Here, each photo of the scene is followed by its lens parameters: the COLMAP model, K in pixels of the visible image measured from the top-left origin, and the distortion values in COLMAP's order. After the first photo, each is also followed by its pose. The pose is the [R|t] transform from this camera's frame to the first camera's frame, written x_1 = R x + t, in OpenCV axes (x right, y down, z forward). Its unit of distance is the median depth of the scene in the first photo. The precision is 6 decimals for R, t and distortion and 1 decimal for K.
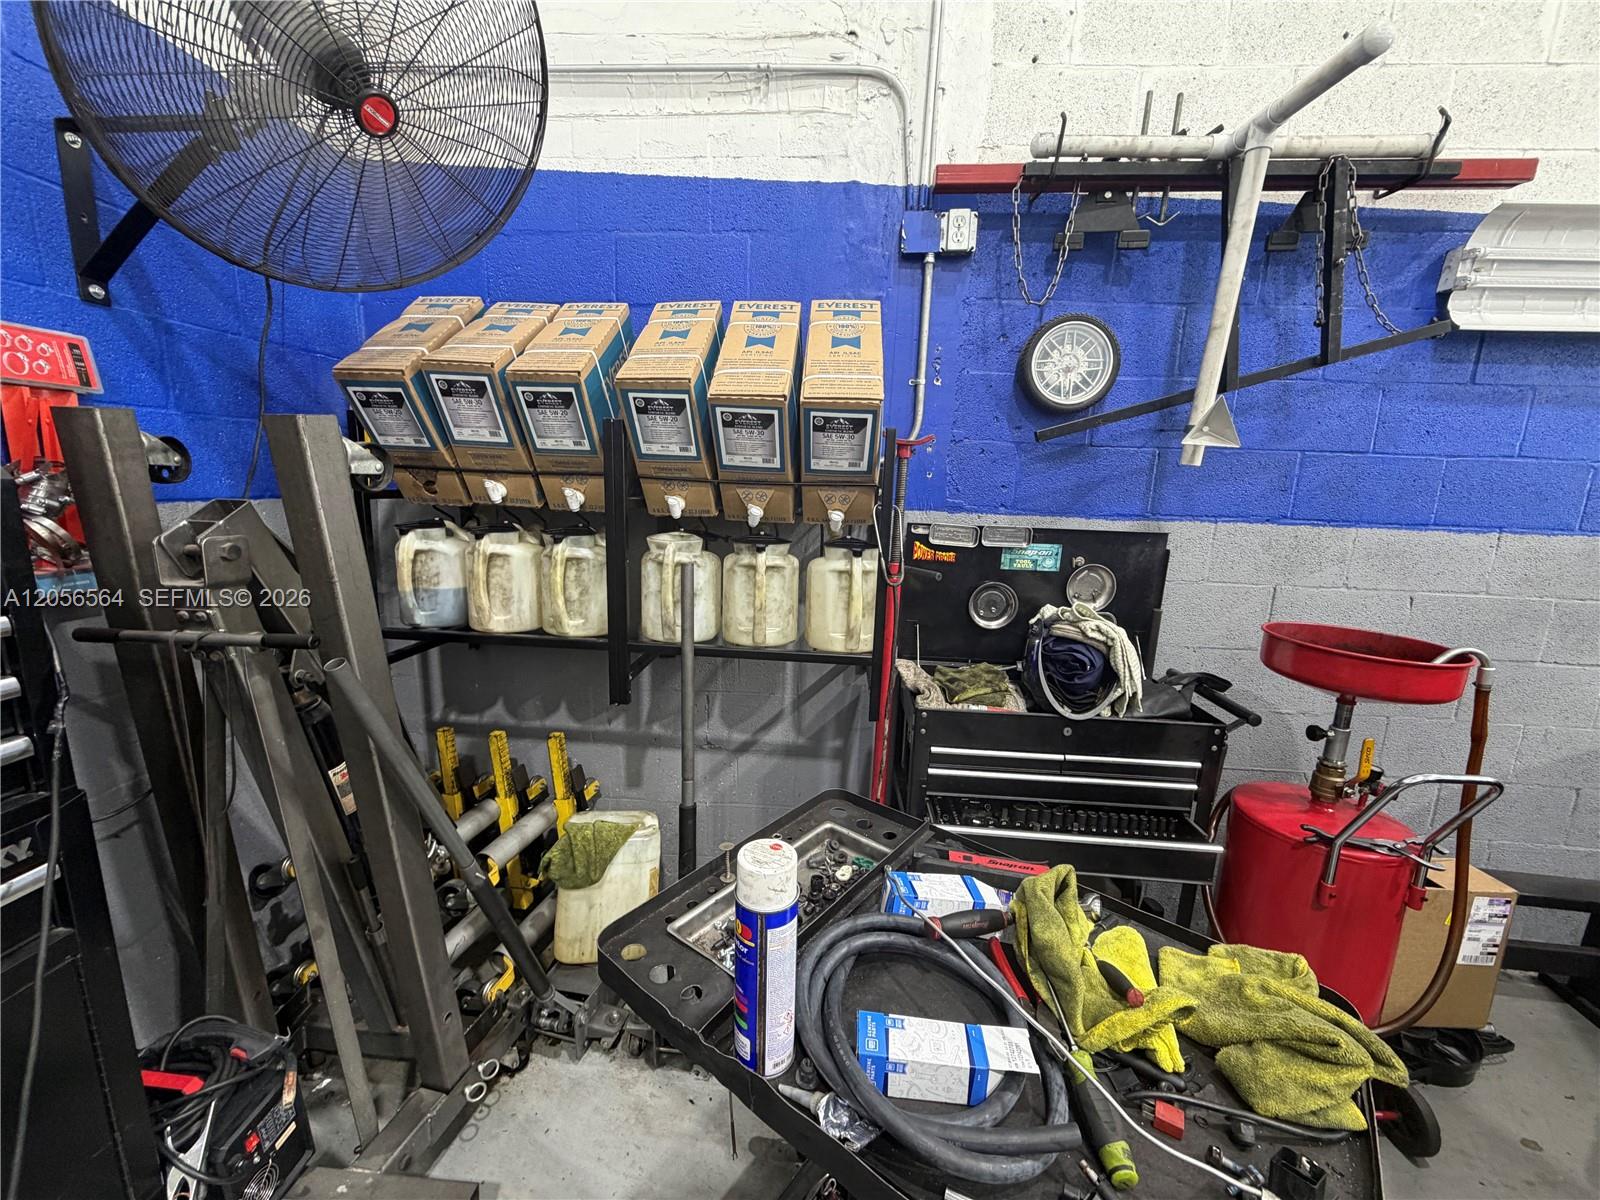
lens RADIAL K [[636.6, 0, 796.3], [0, 636.6, 601.3], [0, 0, 1]] dist [-0.000396, 0.000138]
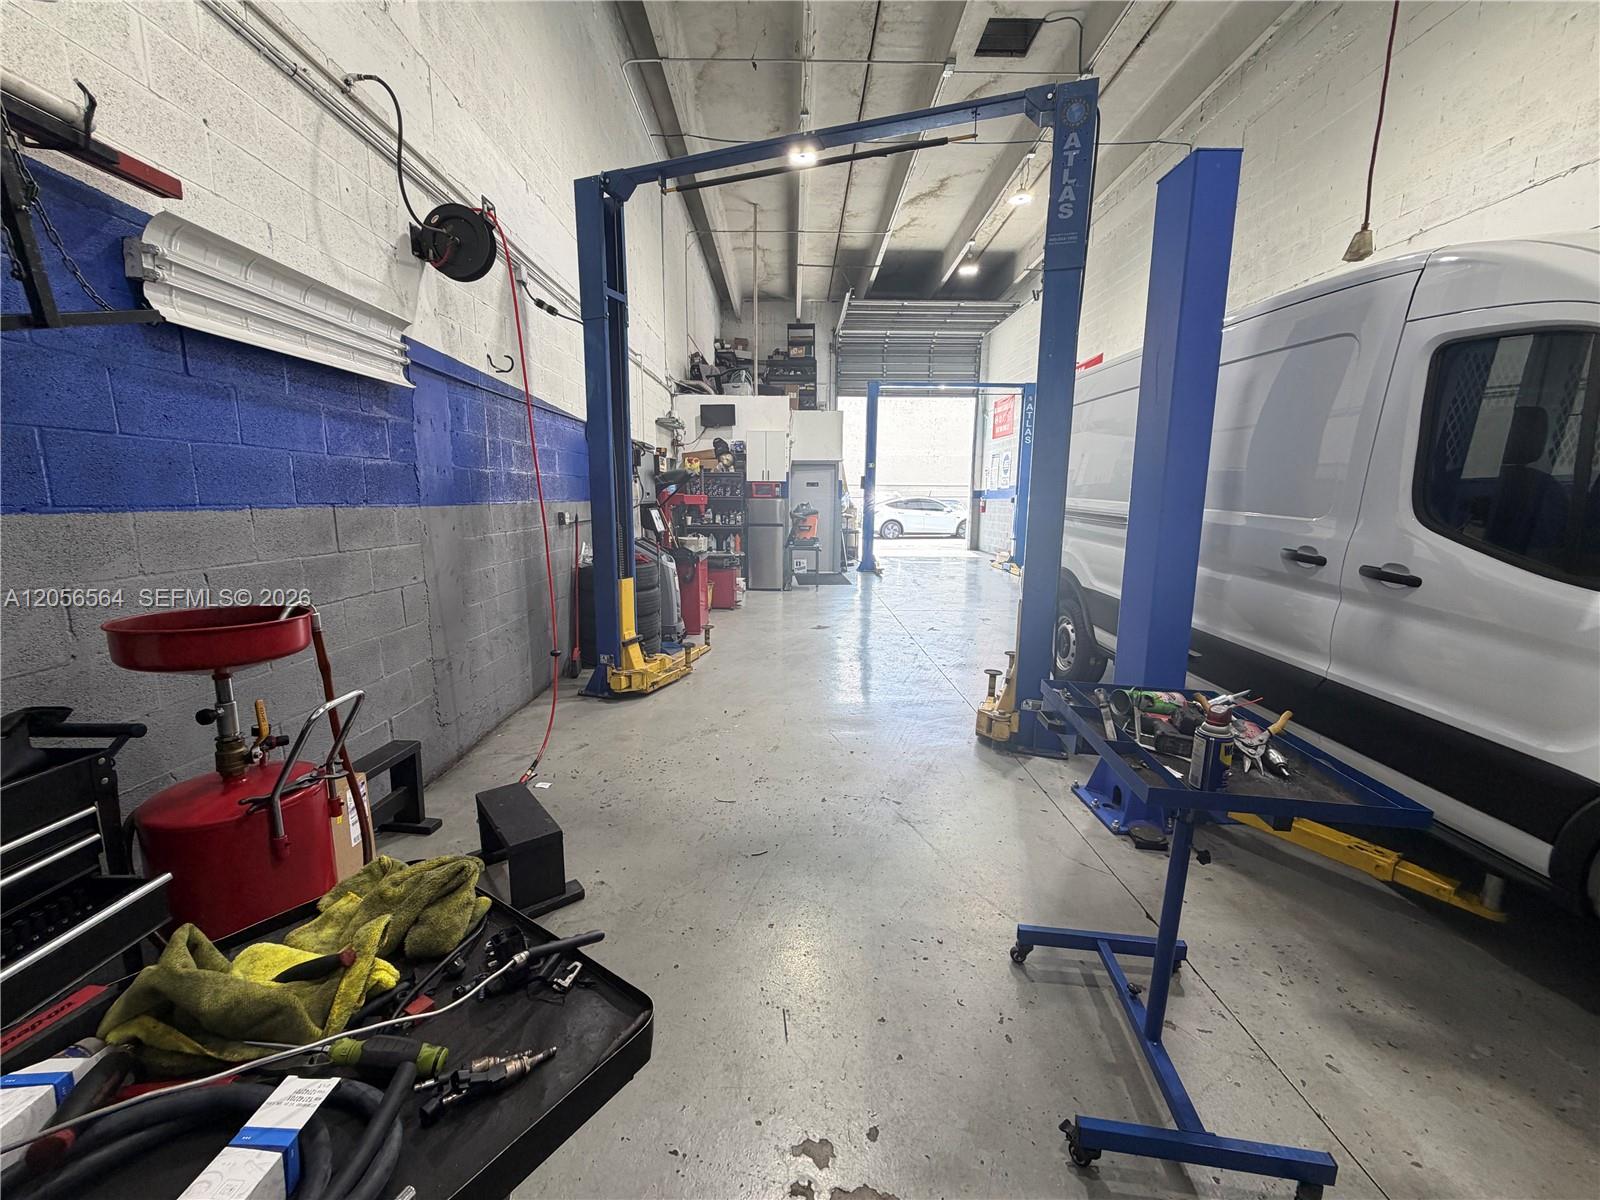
lens RADIAL K [[636.6, 0, 796.3], [0, 636.6, 601.3], [0, 0, 1]] dist [-0.000396, 0.000138]
pose [[-0.068962, -0.196558, 0.978064, -0.178407], [0.174450, 0.962916, 0.205814, -0.010401], [-0.982248, 0.184817, -0.032115, 0.087290]]
